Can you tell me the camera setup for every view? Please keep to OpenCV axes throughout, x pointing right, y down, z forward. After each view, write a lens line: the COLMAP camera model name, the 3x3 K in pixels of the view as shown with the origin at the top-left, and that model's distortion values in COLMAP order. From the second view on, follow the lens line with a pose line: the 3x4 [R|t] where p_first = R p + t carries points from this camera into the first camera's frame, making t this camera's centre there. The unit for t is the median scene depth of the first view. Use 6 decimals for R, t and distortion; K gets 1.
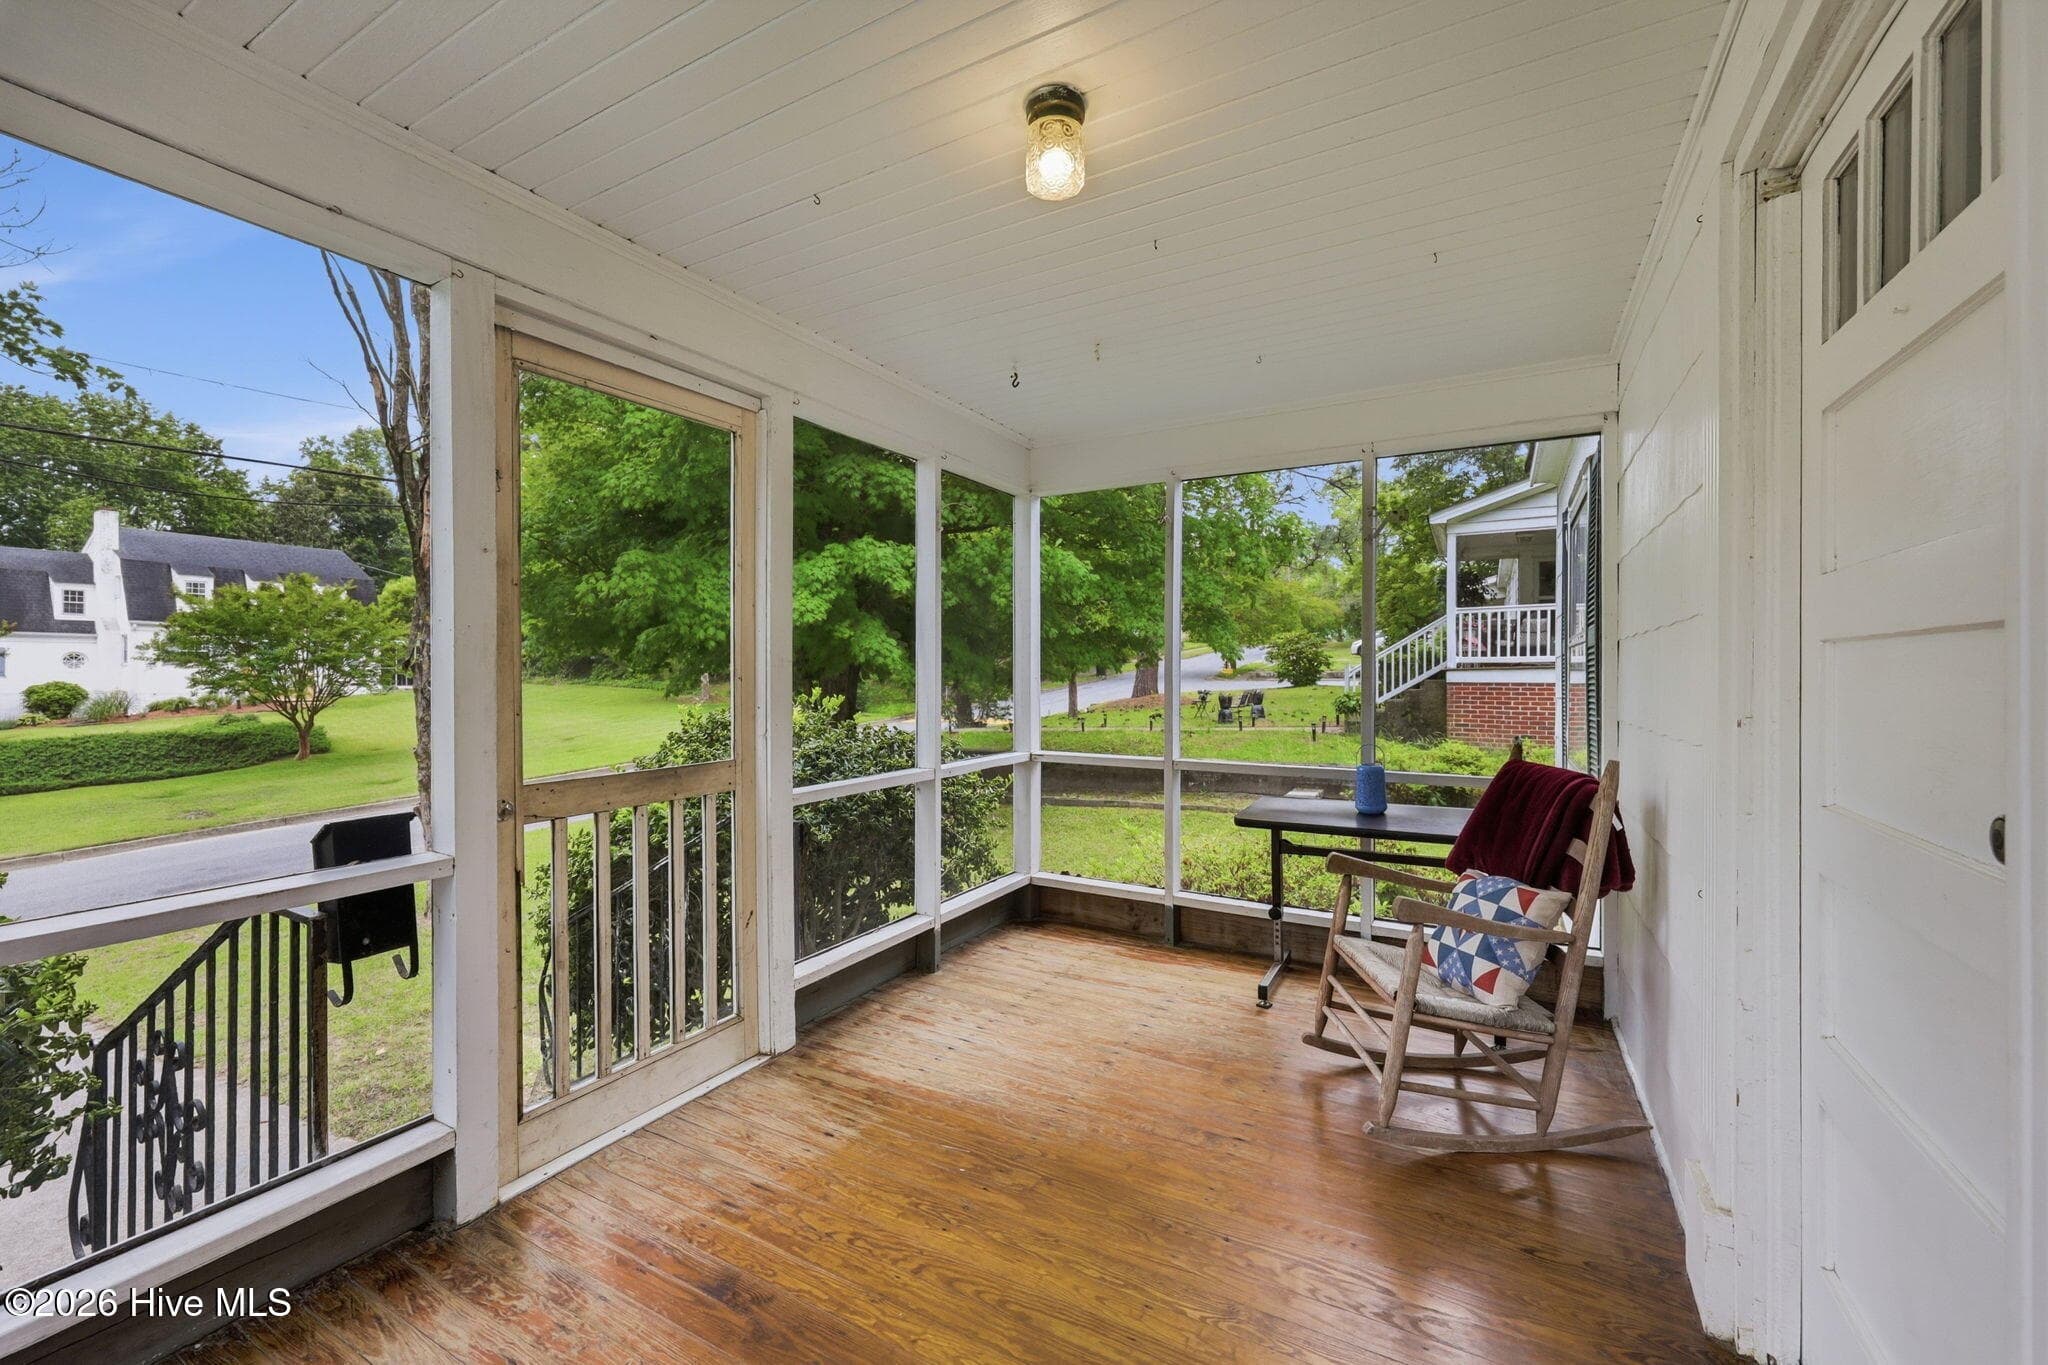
lens RADIAL K [[829.8, 0, 1036.3], [0, 829.8, 677.9], [0, 0, 1]] dist [0.002829, -0.000140]
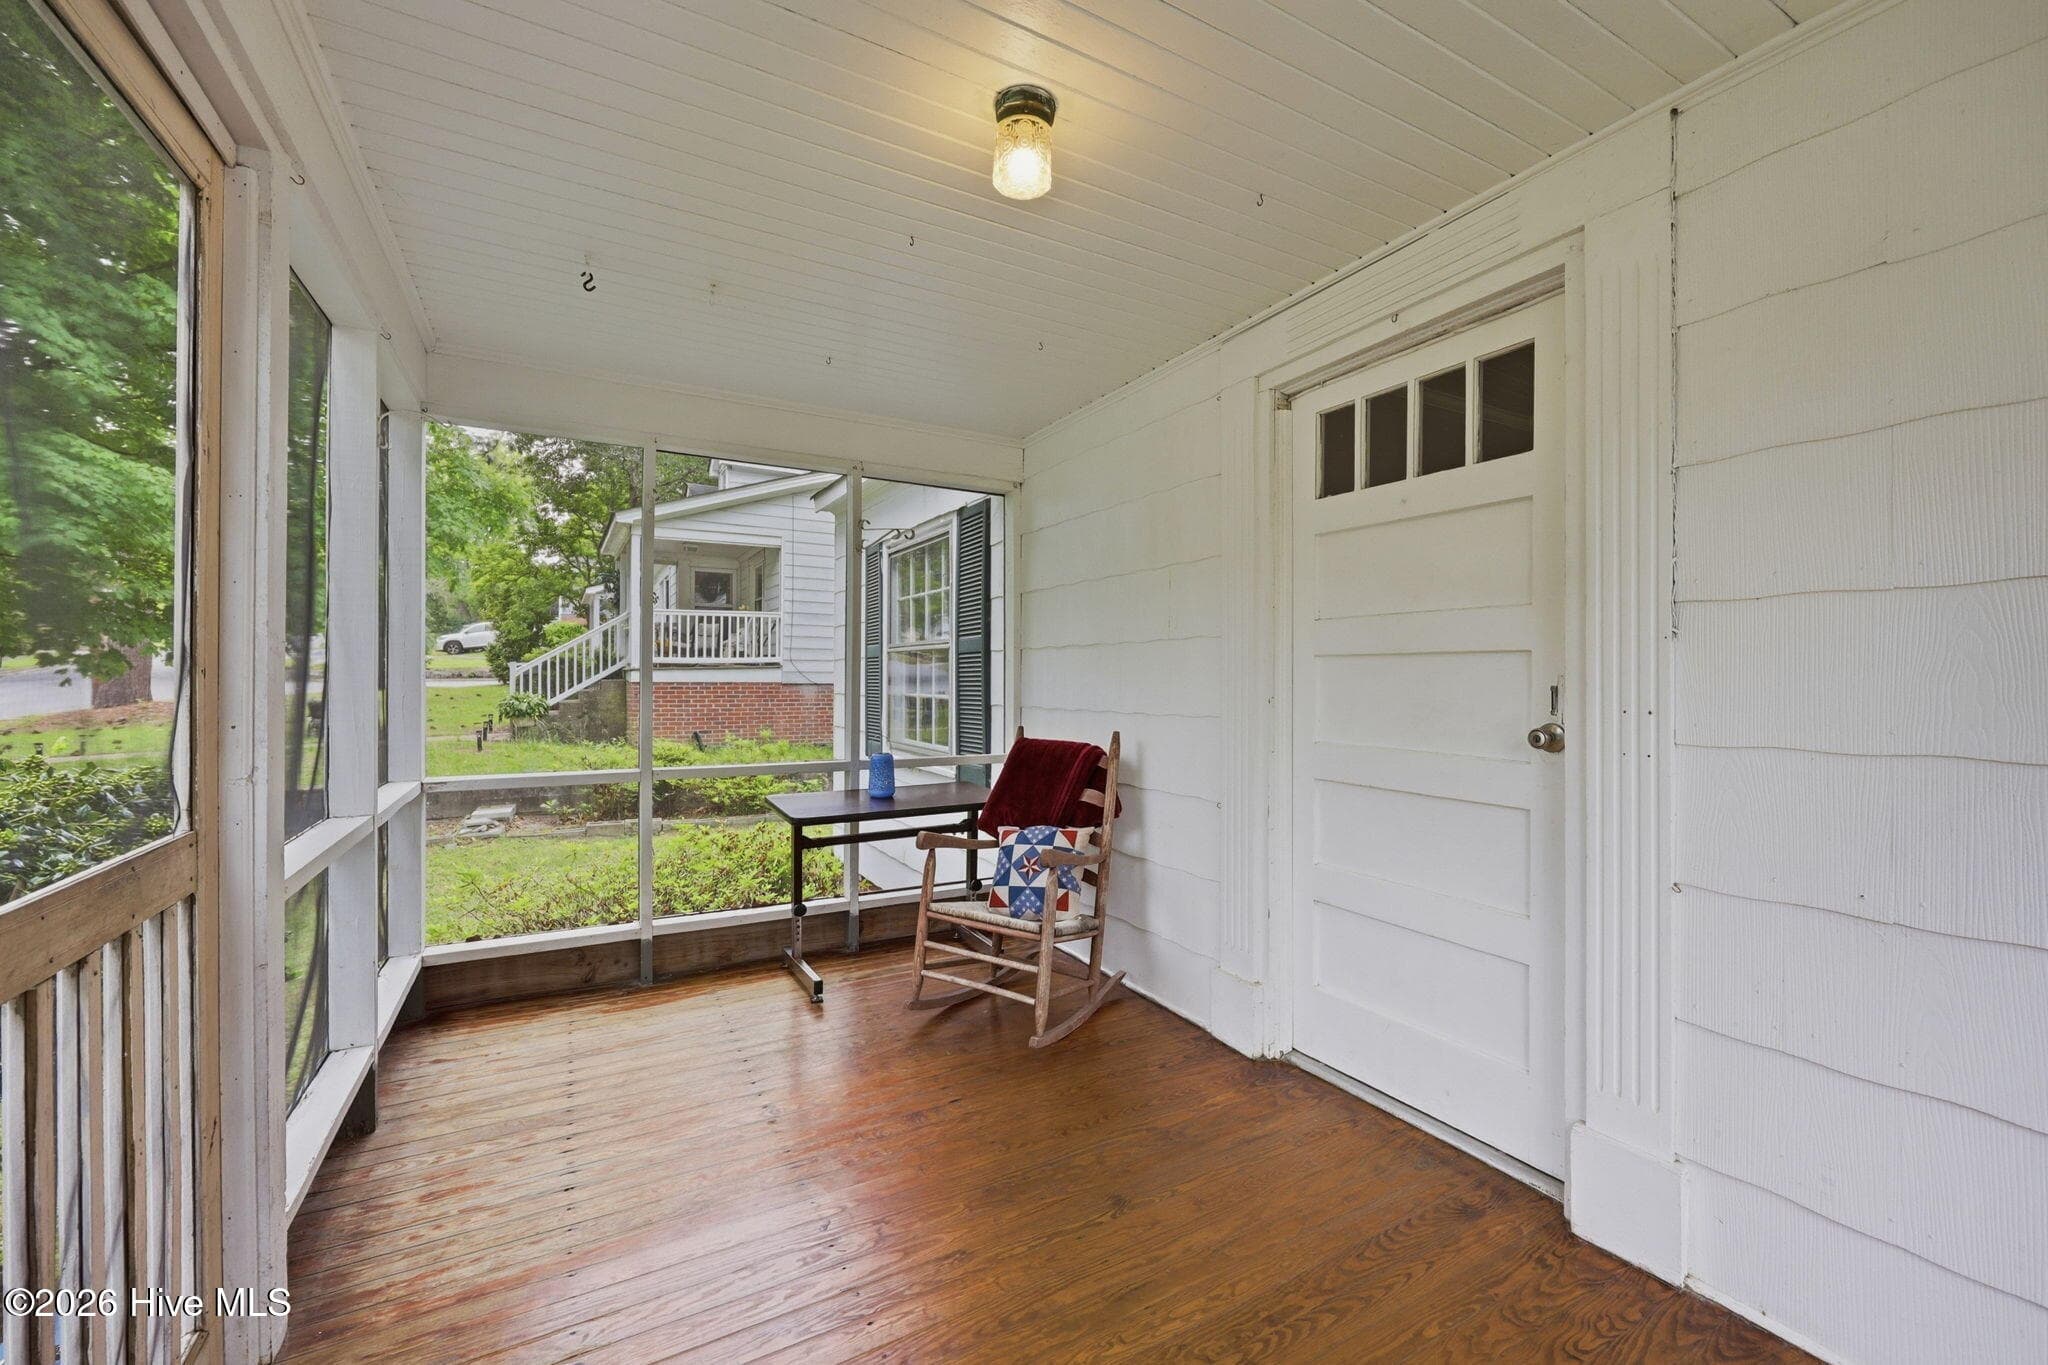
lens RADIAL K [[829.8, 0, 1033.4], [0, 829.8, 672.8], [0, 0, 1]] dist [0.002829, -0.000140]
pose [[0.523812, 0.005229, 0.851818, -0.374778], [0.000234, 0.999980, -0.006282, 0.002274], [-0.851834, 0.003490, 0.523800, 0.204603]]
